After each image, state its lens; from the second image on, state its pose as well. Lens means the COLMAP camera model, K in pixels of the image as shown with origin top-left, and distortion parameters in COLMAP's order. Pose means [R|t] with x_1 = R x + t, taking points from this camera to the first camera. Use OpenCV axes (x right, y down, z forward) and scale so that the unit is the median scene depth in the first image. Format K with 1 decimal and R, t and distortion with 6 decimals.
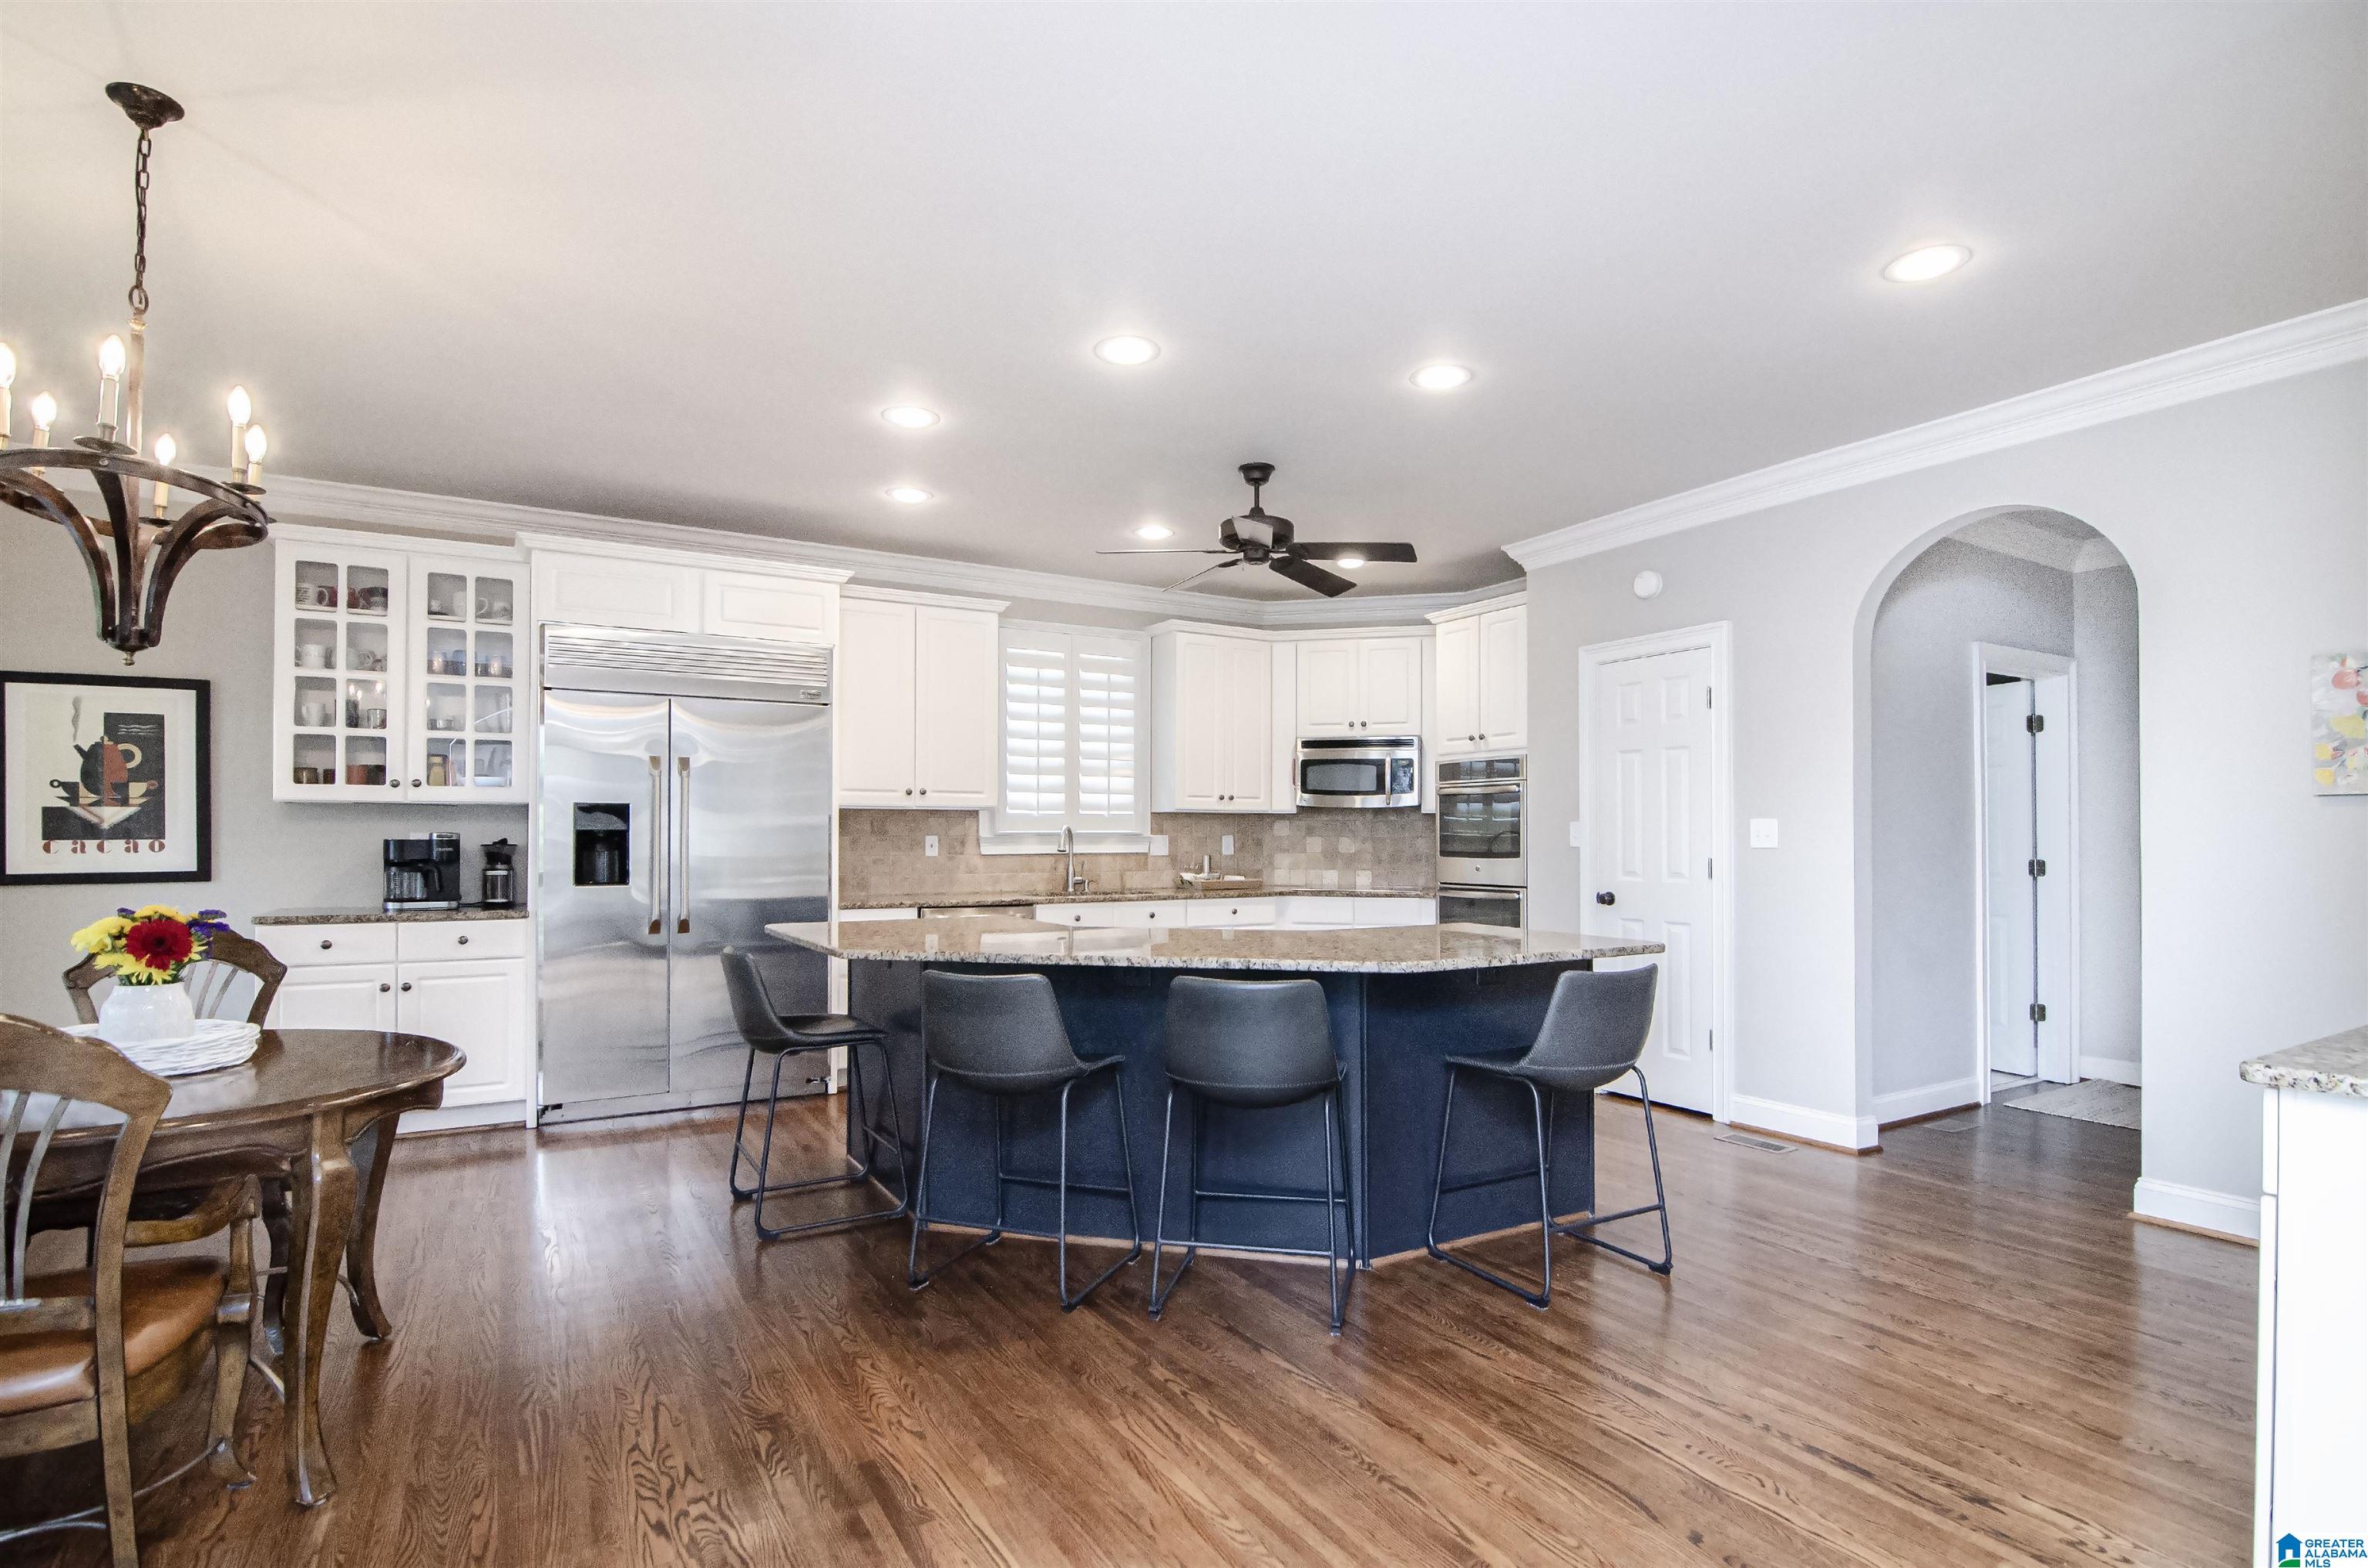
lens RADIAL K [[1139.2, 0, 1159.1], [0, 1139.2, 787.2], [0, 0, 1]] dist [-0.001564, -0.000869]
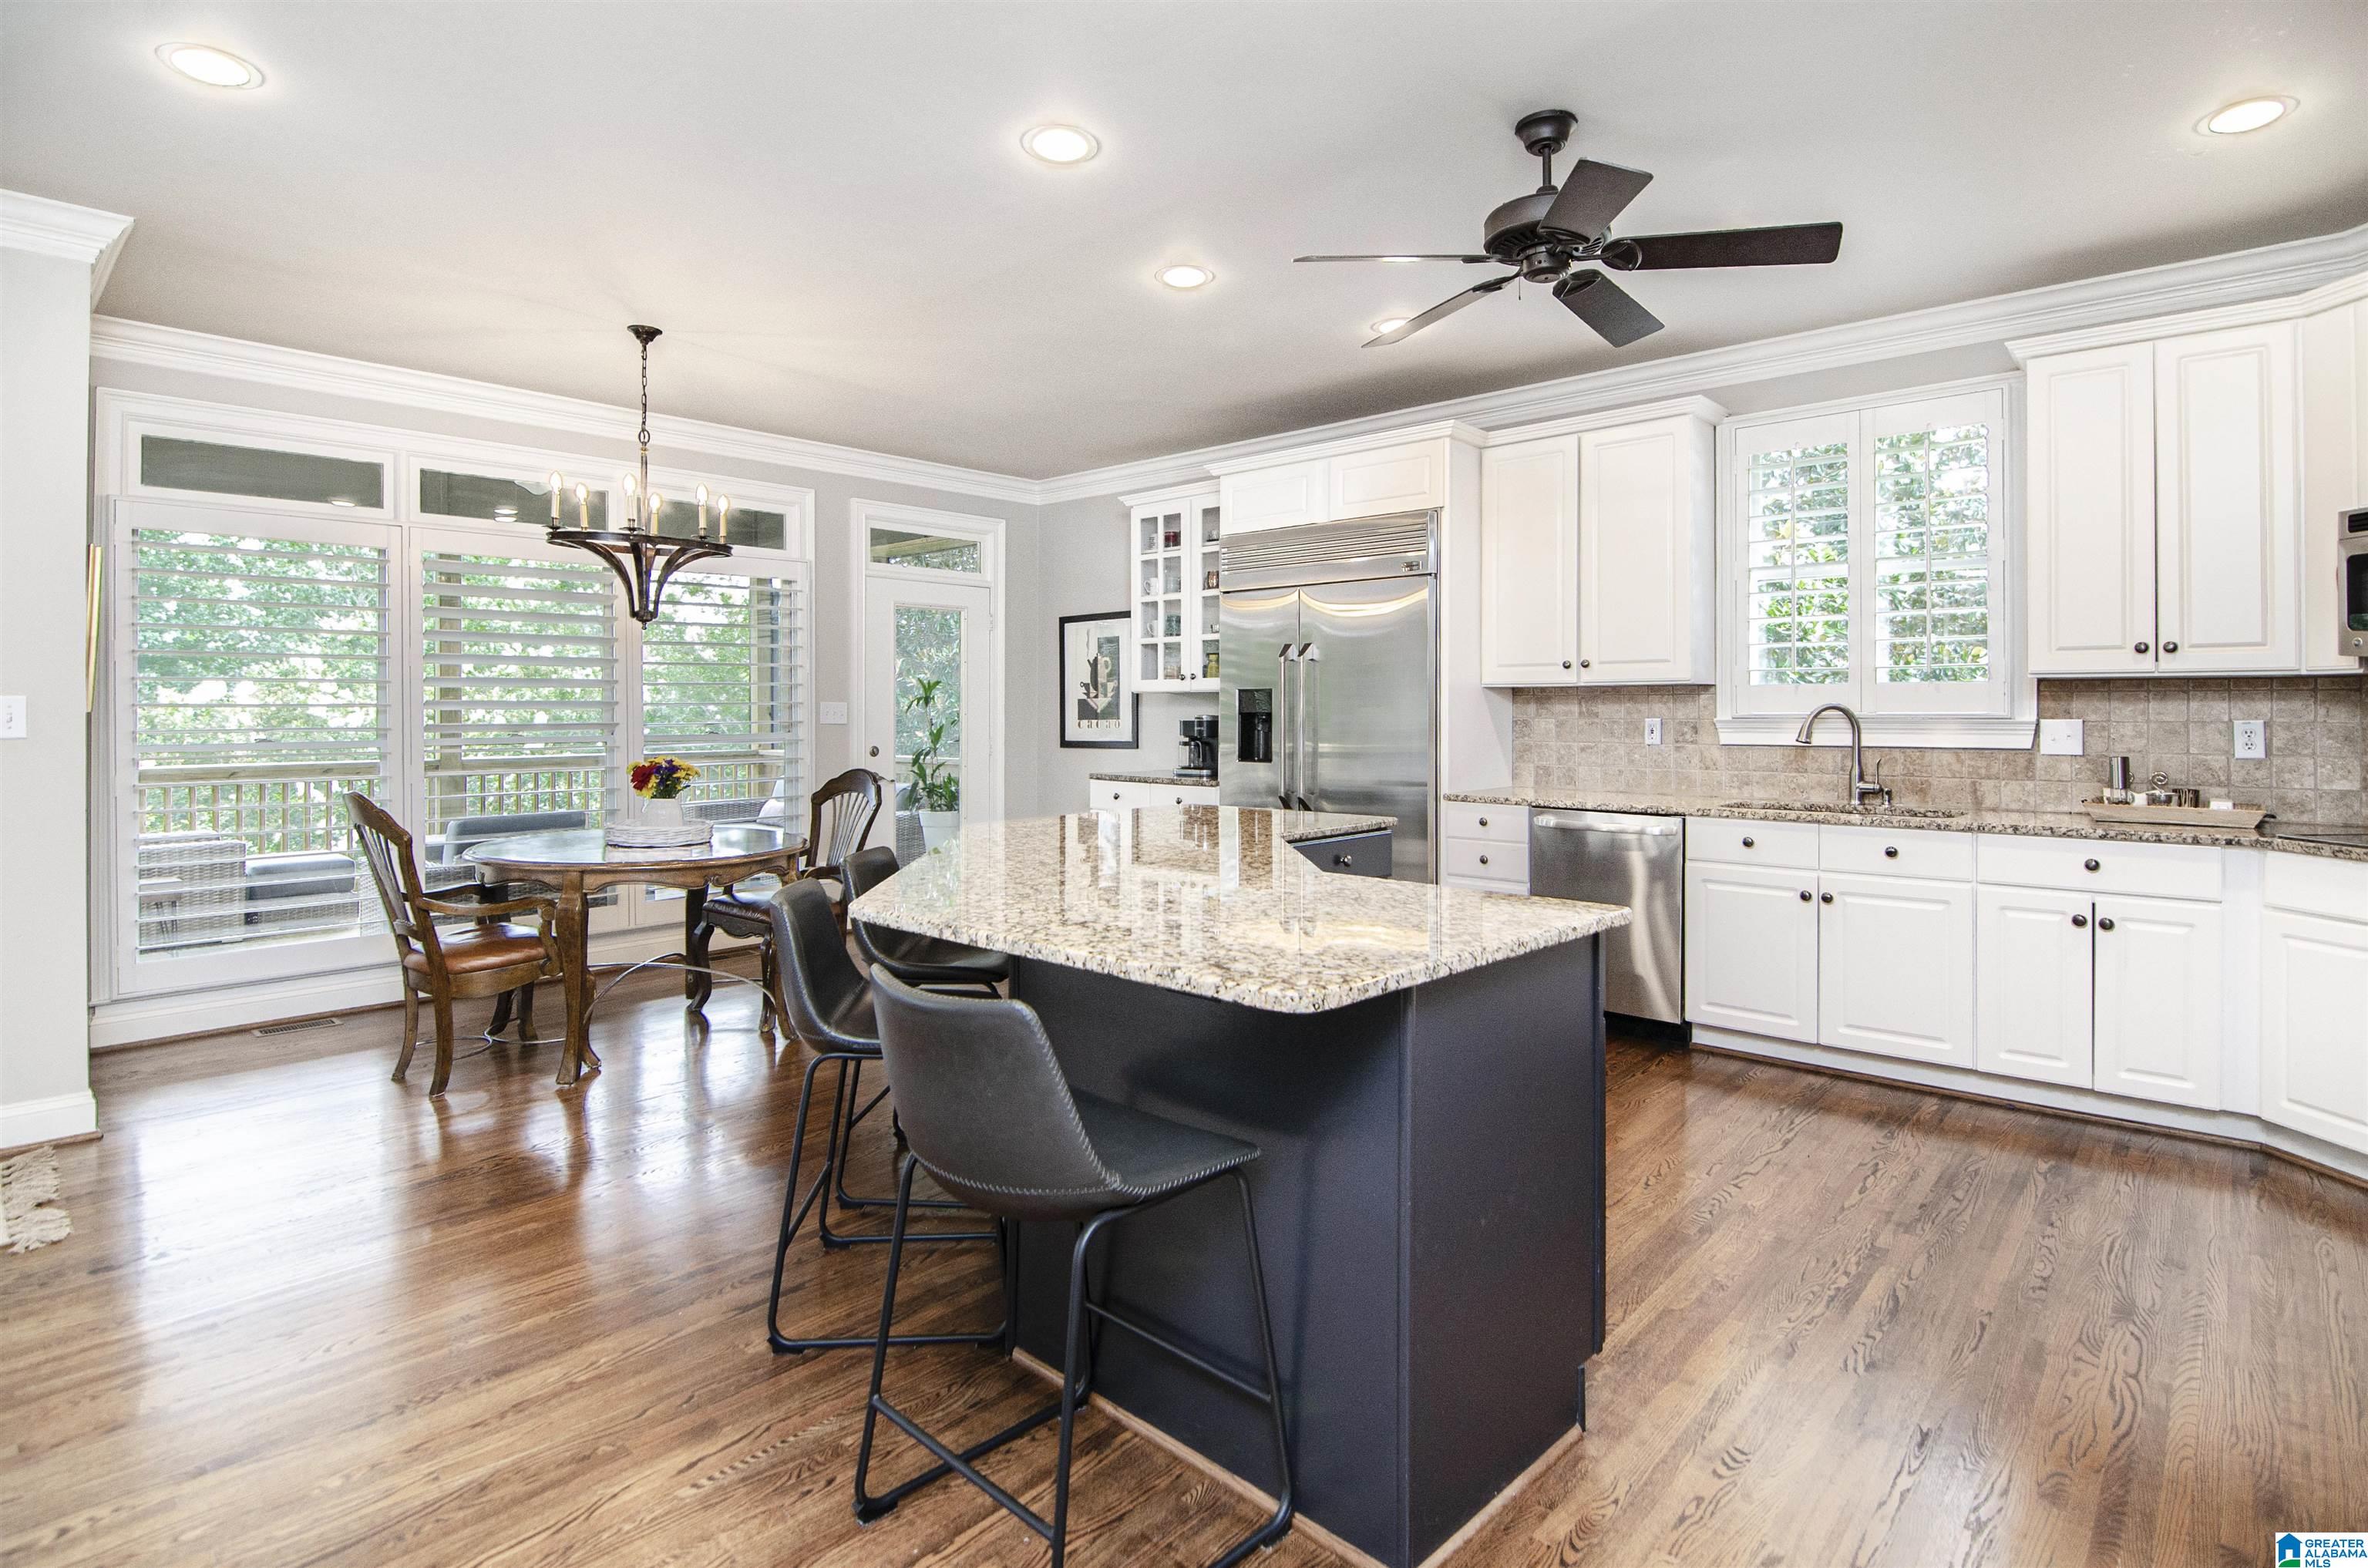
lens RADIAL K [[1153.7, 0, 1198.1], [0, 1153.7, 708.3], [0, 0, 1]] dist [0.003267, -0.013333]
pose [[0.342082, -0.002241, -0.939667, 0.548772], [0.041426, 0.999061, 0.012698, 0.015508], [0.938757, -0.043270, 0.341853, 0.547378]]
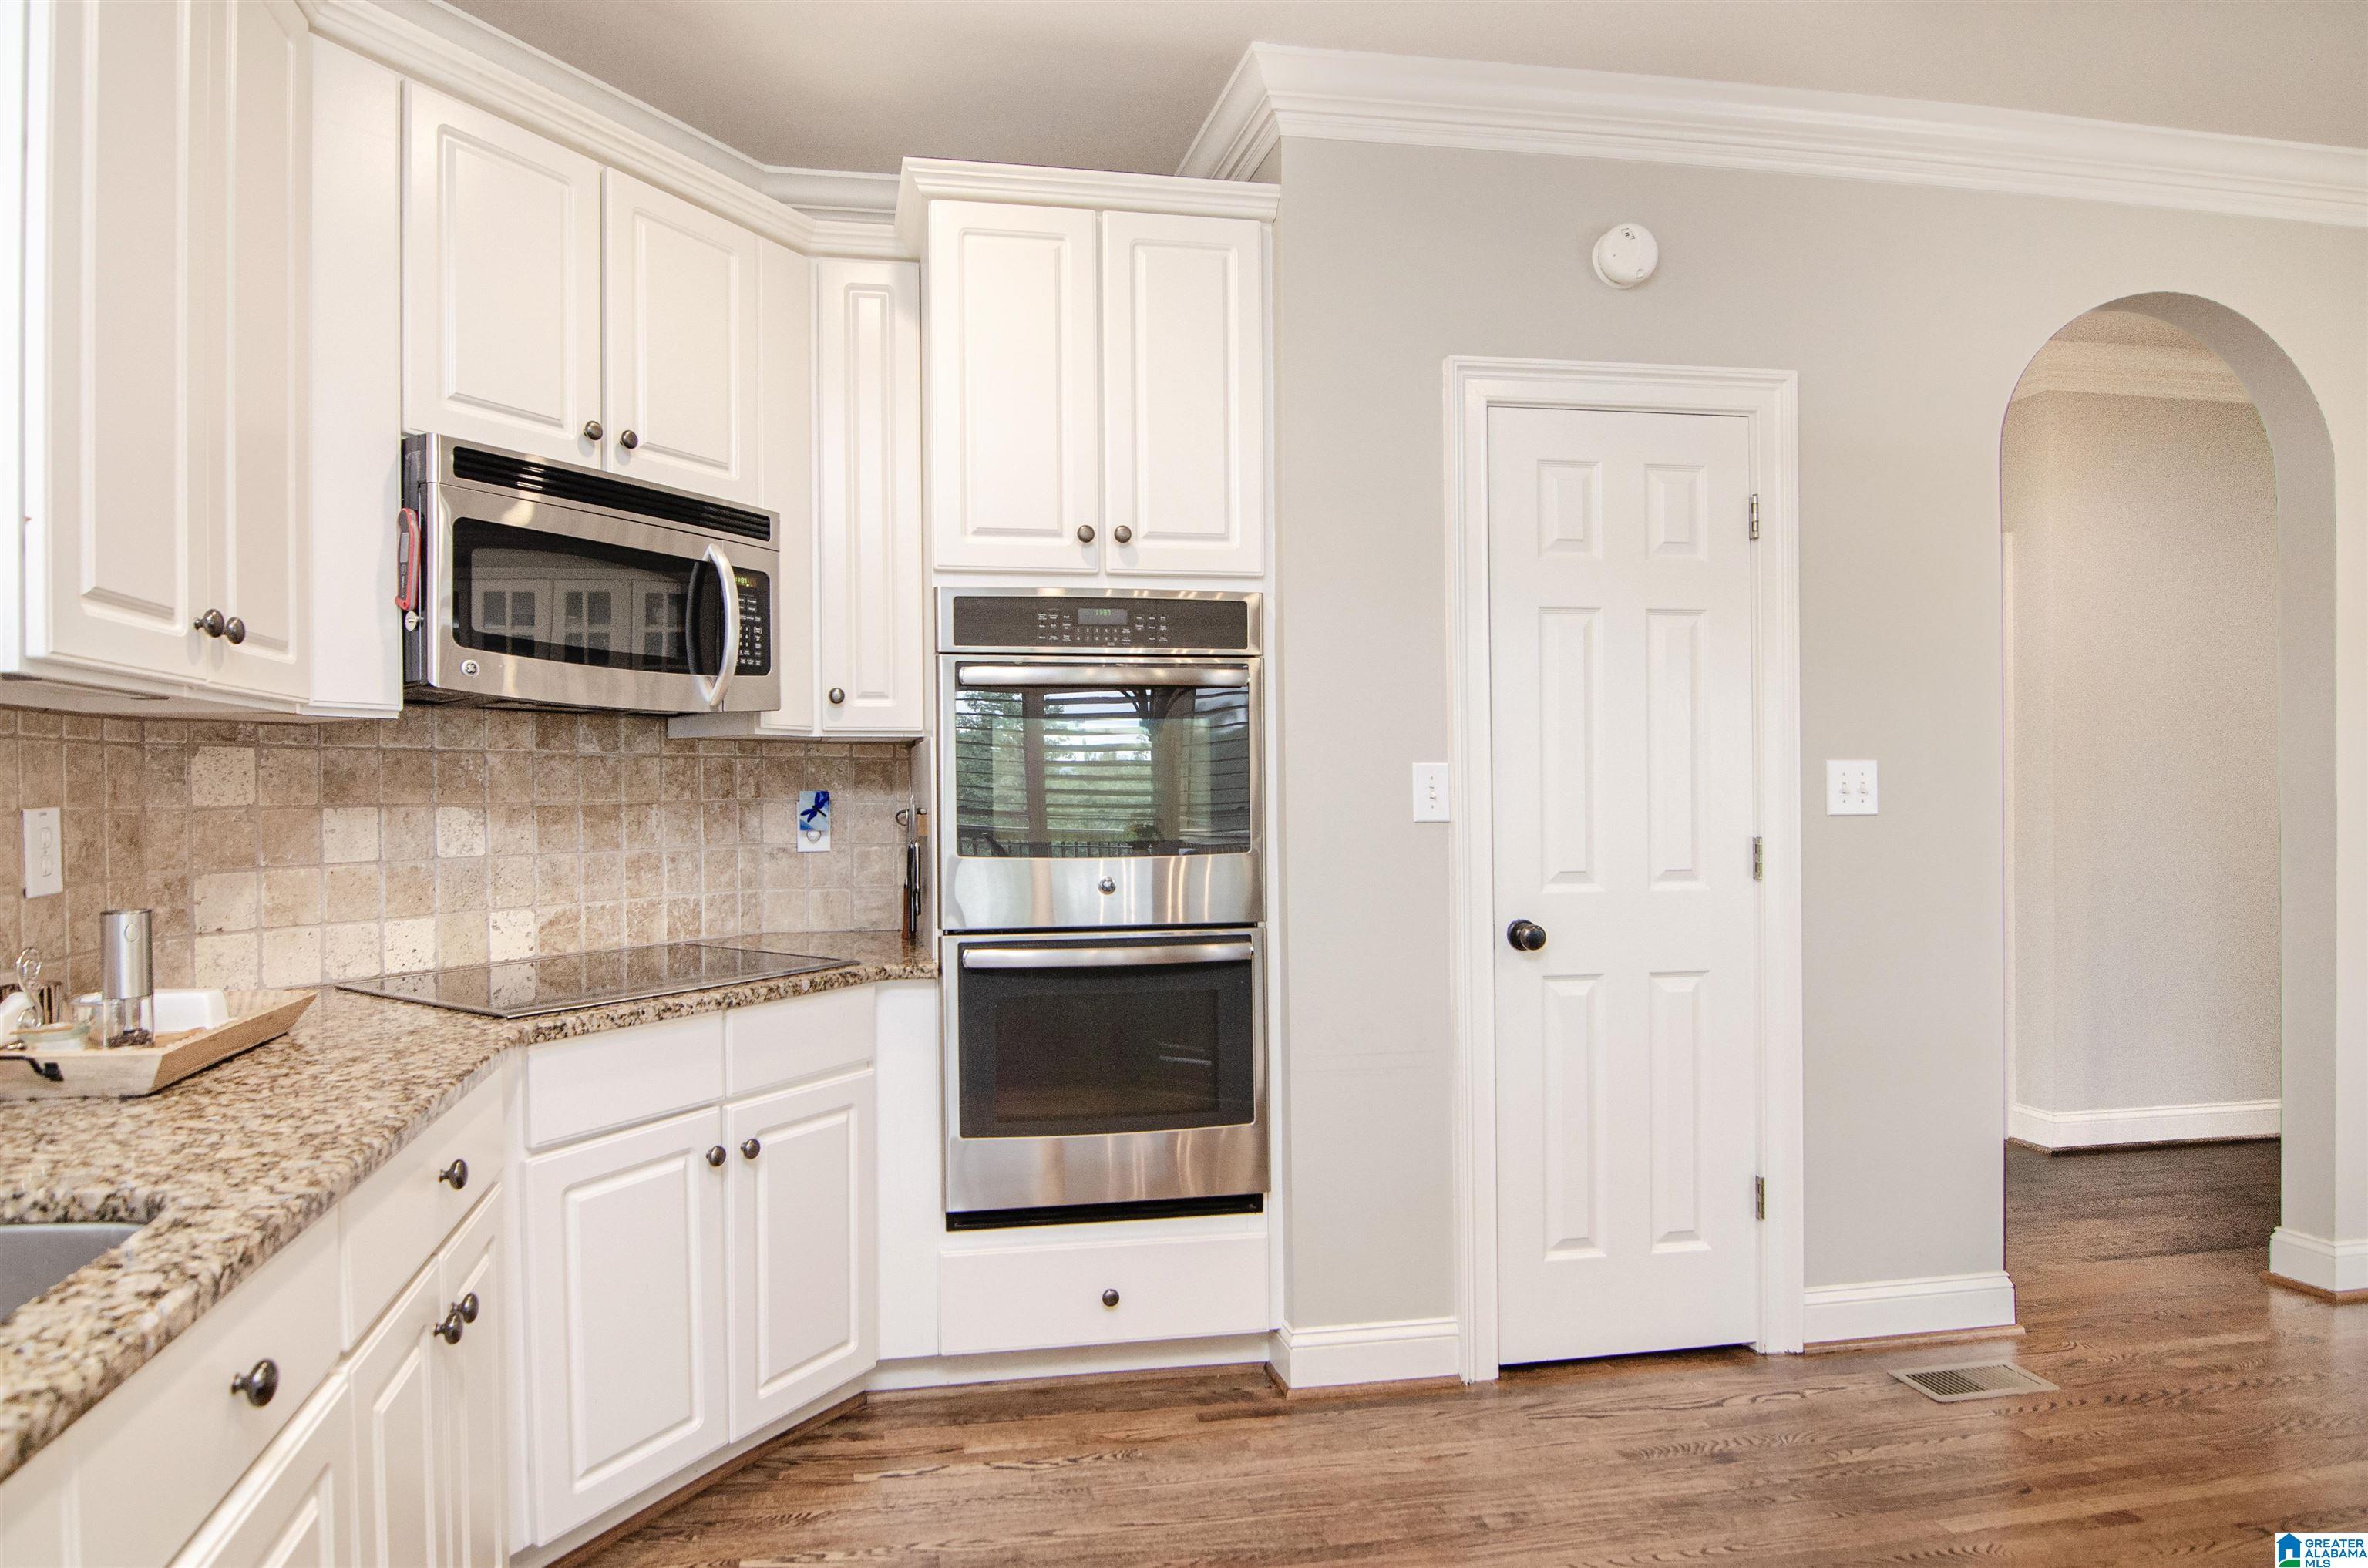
lens RADIAL K [[1139.2, 0, 1159.1], [0, 1139.2, 787.2], [0, 0, 1]] dist [-0.001564, -0.000869]
pose [[0.345292, -0.004432, 0.938485, -0.077909], [-0.034471, 0.999254, 0.017402, 0.038141], [-0.937862, -0.038359, 0.344882, 1.024735]]
